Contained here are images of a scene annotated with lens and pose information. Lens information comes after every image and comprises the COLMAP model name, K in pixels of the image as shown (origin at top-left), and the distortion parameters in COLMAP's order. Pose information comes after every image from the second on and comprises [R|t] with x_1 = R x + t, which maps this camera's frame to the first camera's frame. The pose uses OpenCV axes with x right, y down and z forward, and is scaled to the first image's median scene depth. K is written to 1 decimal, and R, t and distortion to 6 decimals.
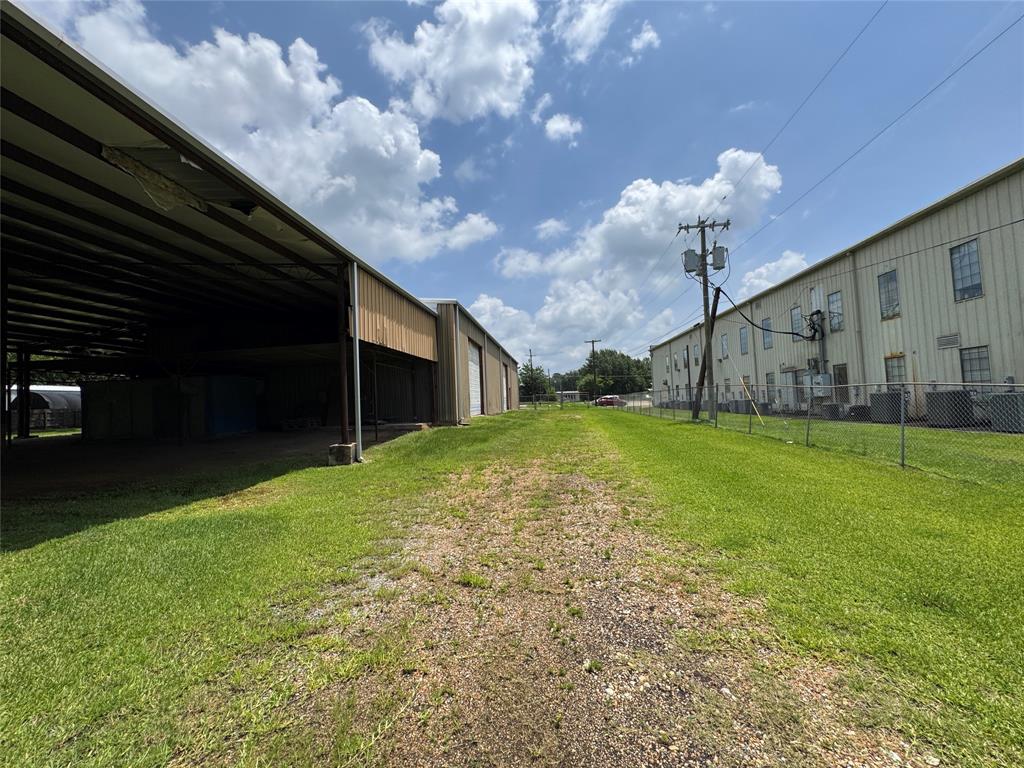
lens RADIAL K [[414.5, 0, 514.6], [0, 414.5, 386.1], [0, 0, 1]] dist [0.002999, 0.000977]
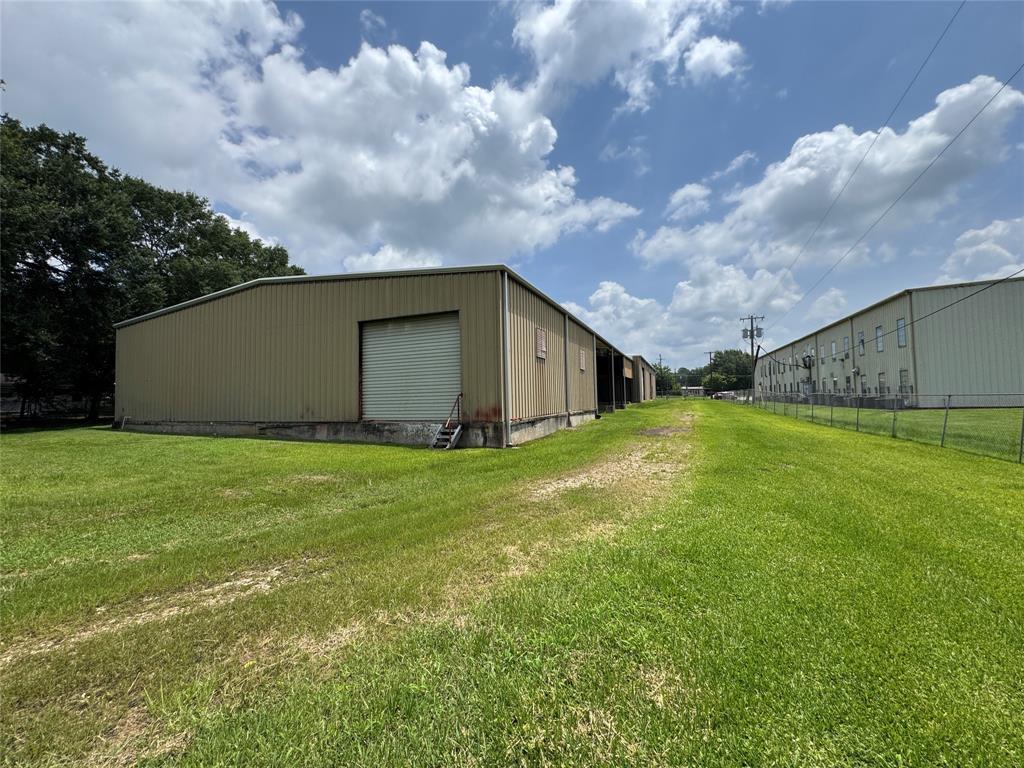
lens RADIAL K [[414.5, 0, 514.6], [0, 414.5, 386.1], [0, 0, 1]] dist [0.002999, 0.000977]
pose [[0.960087, 0.010060, -0.279519, -0.141927], [-0.005500, 0.999839, 0.017094, -0.043243], [0.279646, -0.014875, 0.959988, -1.438691]]
